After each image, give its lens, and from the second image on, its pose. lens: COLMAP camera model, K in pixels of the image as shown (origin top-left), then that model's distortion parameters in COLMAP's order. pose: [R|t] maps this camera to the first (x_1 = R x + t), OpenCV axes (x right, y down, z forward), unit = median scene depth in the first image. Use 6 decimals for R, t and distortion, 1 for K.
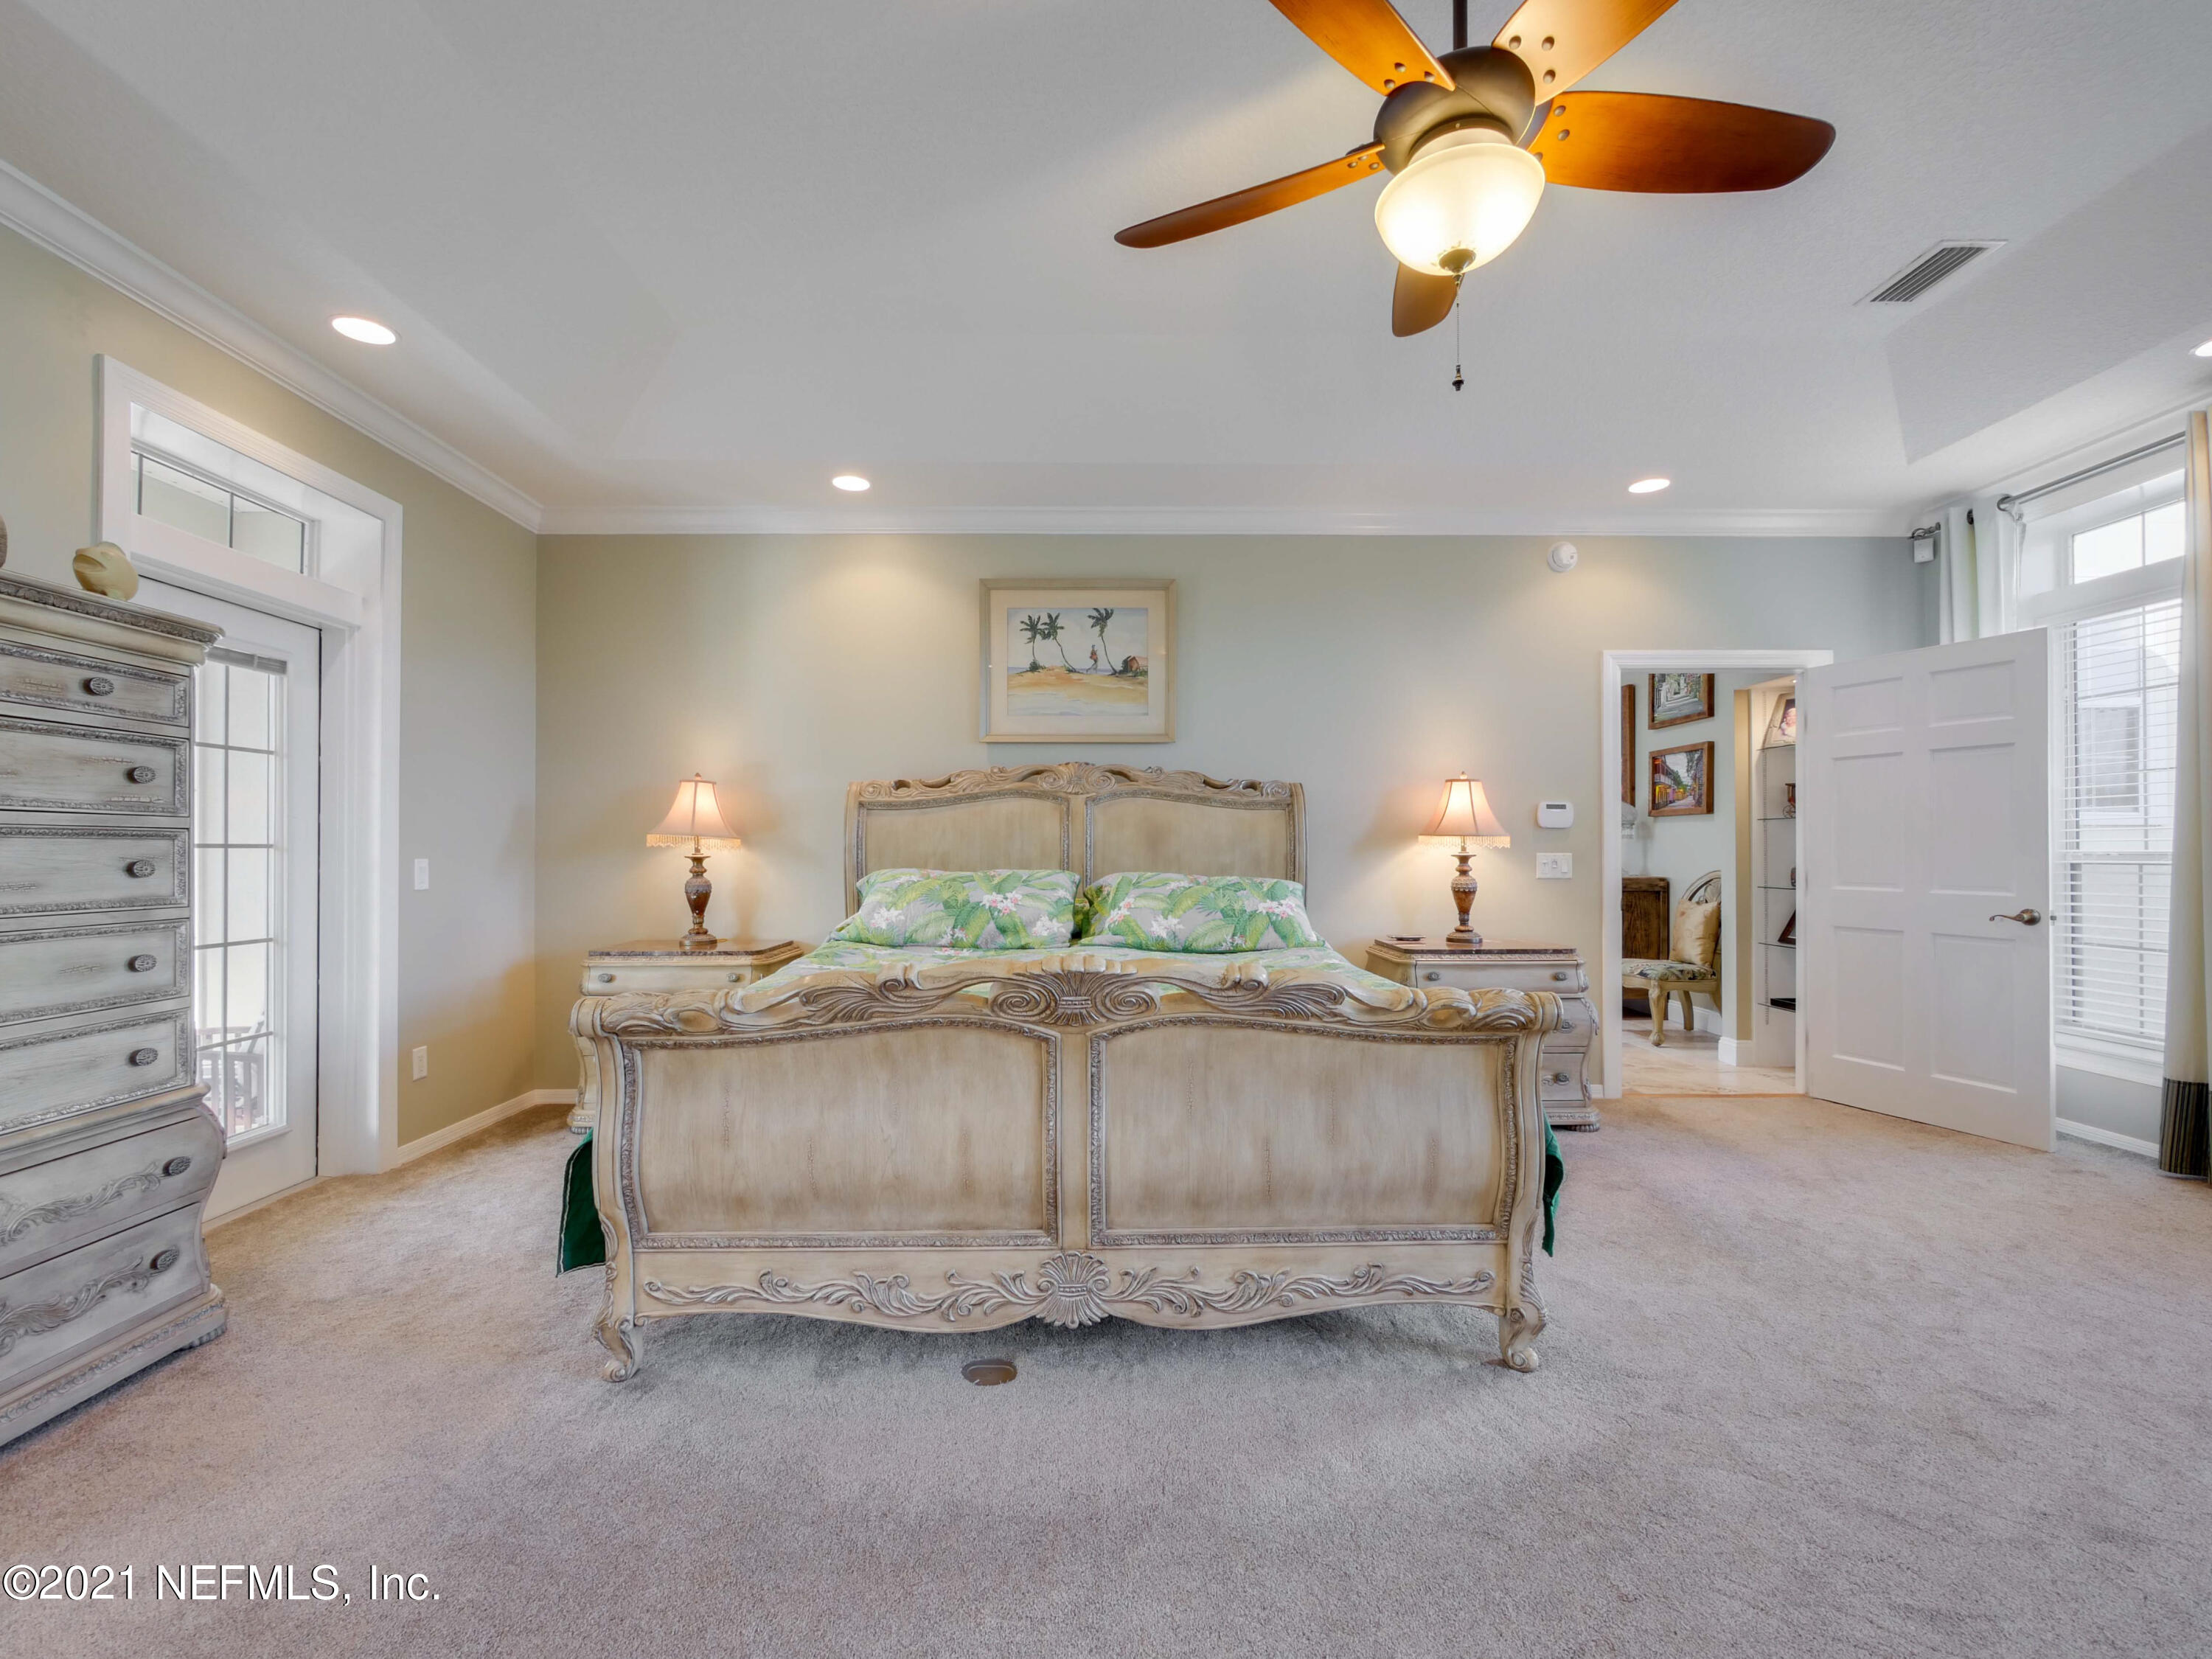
lens RADIAL K [[953.5, 0, 1104.2], [0, 953.5, 841.6], [0, 0, 1]] dist [-0.004695, 0.000054]
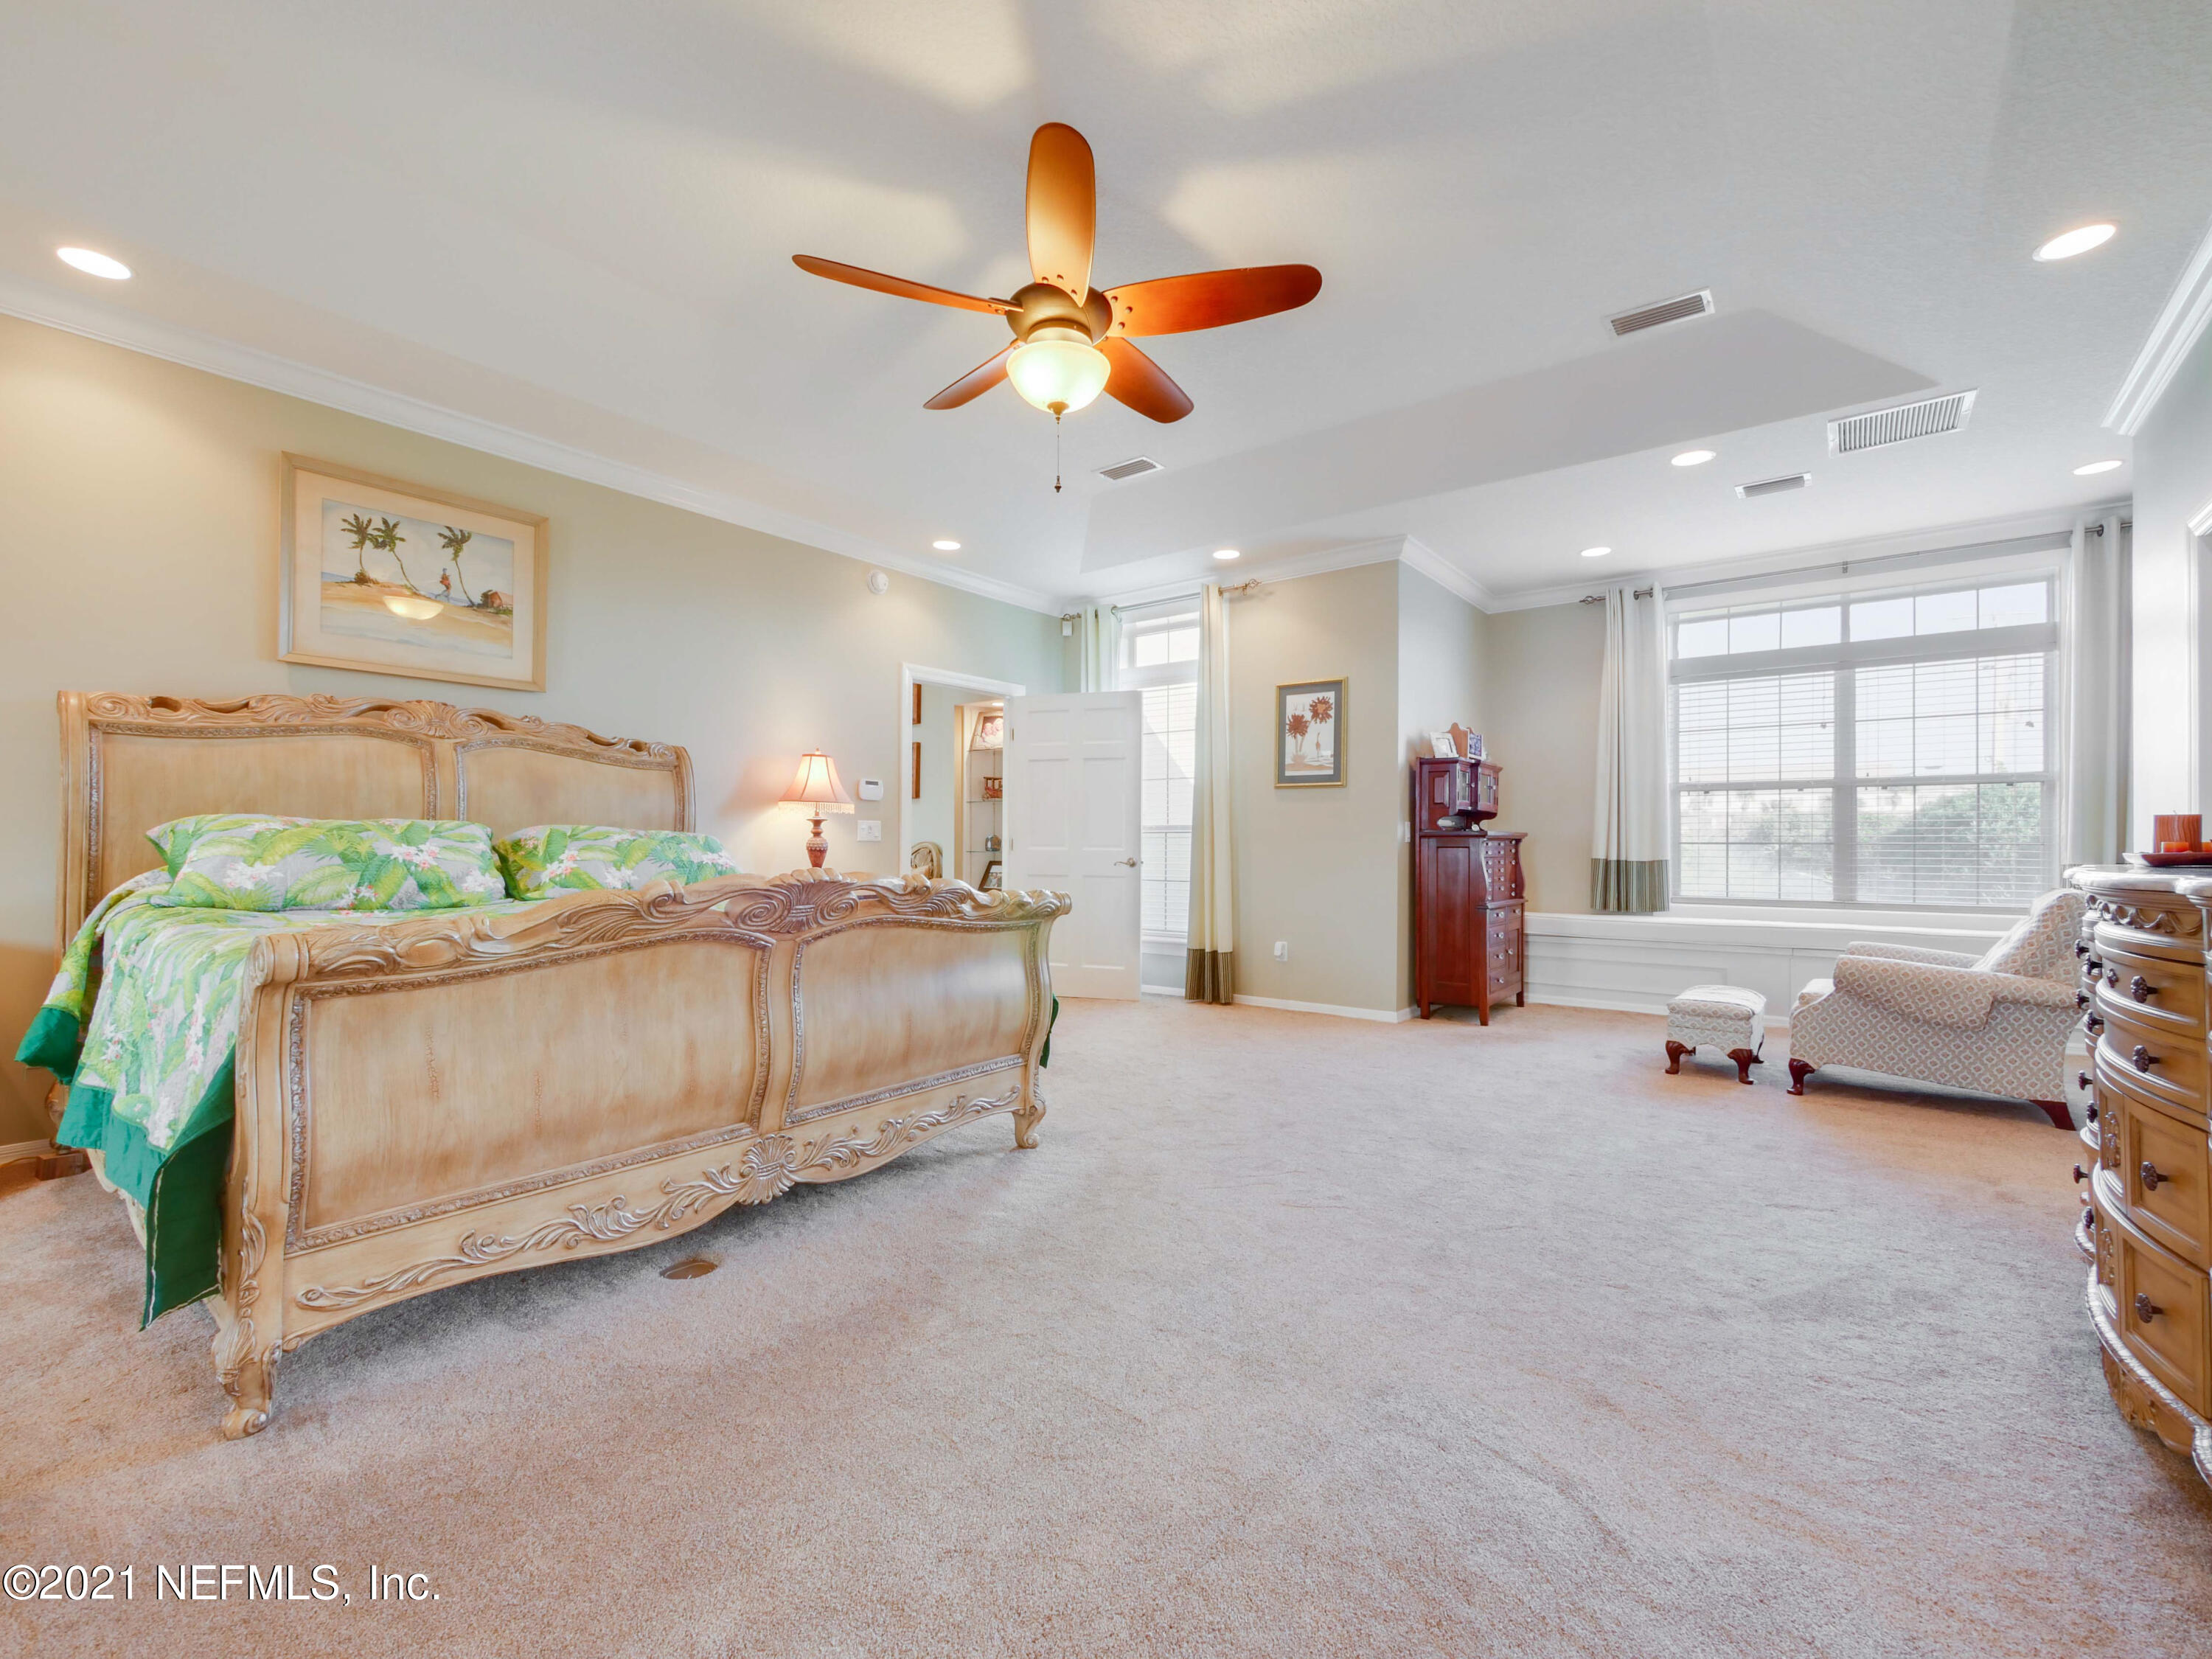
lens RADIAL K [[953.5, 0, 1092.6], [0, 953.5, 837.2], [0, 0, 1]] dist [-0.004695, 0.000054]
pose [[0.634380, 0.009983, 0.772957, -0.434827], [-0.013691, 0.999905, -0.001678, 0.045847], [-0.772900, -0.009518, 0.634456, -0.011891]]
